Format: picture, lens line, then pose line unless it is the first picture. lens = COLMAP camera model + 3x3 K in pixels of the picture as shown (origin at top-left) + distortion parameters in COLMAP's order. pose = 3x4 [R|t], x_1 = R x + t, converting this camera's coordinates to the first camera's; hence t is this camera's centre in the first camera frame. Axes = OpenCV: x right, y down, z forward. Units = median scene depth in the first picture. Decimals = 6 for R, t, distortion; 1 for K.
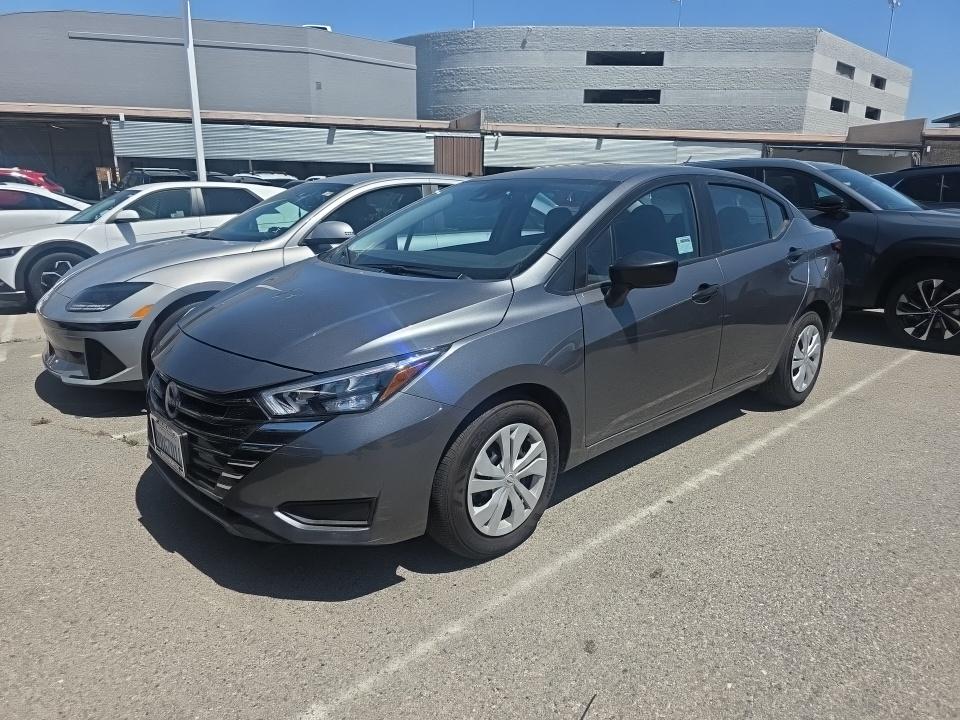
lens RADIAL K [[650.2, 0, 483.3], [0, 650.2, 363.1], [0, 0, 1]] dist [0.053901, -0.053811]
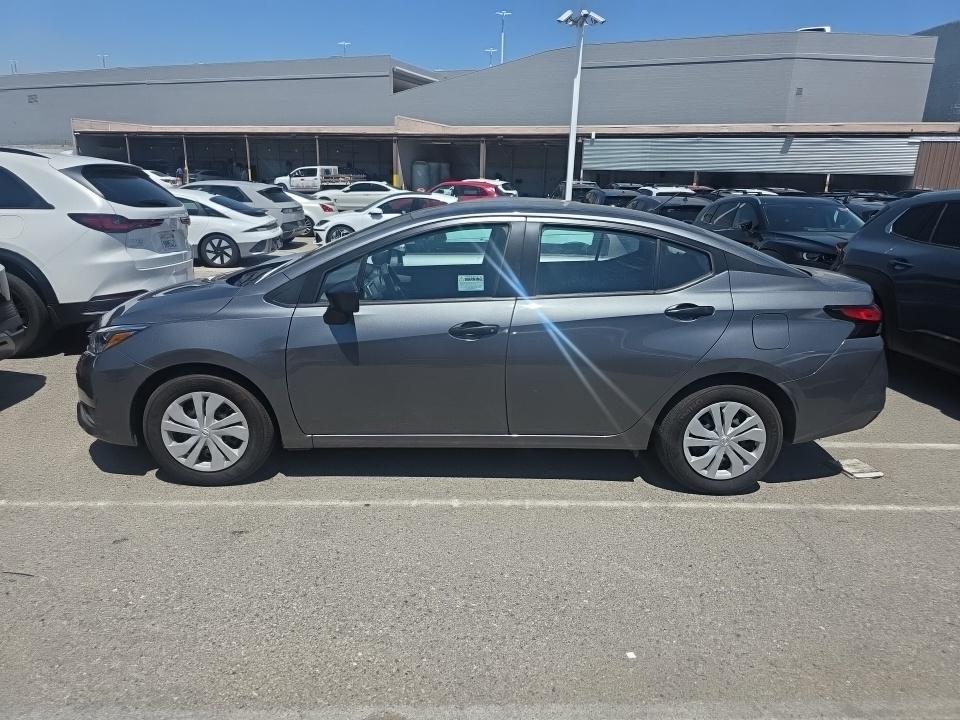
lens RADIAL K [[650.2, 0, 483.3], [0, 650.2, 363.1], [0, 0, 1]] dist [0.053901, -0.053811]
pose [[0.751070, 0.188453, -0.632756, 0.688342], [-0.195600, 0.978885, 0.059366, -0.082686], [0.630583, 0.079179, 0.772072, 0.151667]]
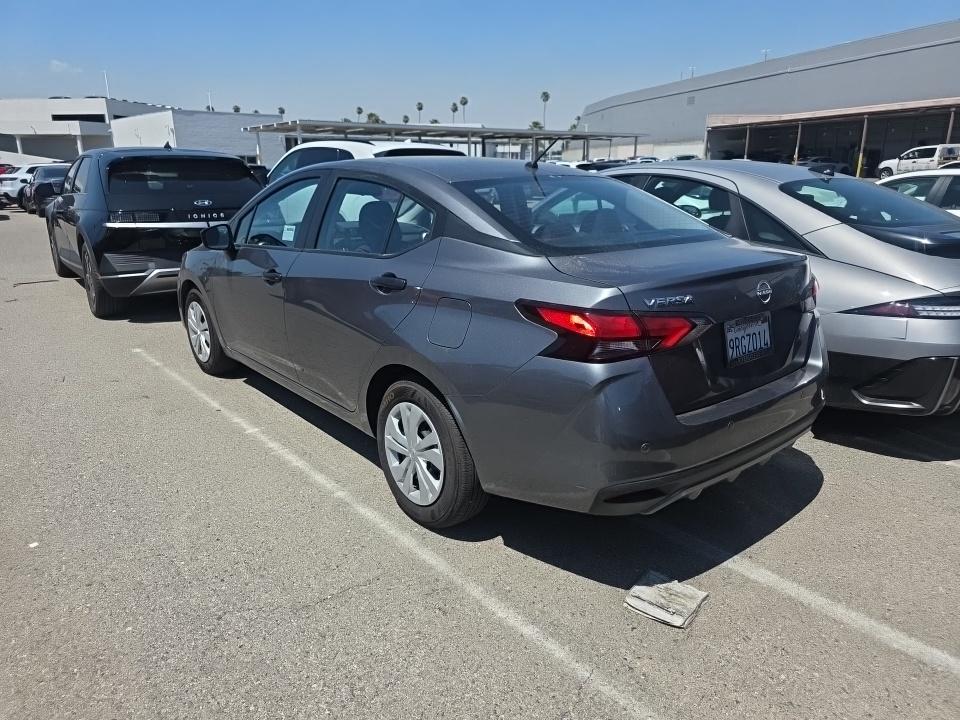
lens RADIAL K [[662.4, 0, 478.1], [0, 662.4, 356.9], [0, 0, 1]] dist [0.065310, -0.062259]
pose [[-0.062741, 0.268181, -0.961323, 0.979897], [-0.261188, 0.925239, 0.275161, -0.261686], [0.963247, 0.268350, 0.011995, 0.925469]]
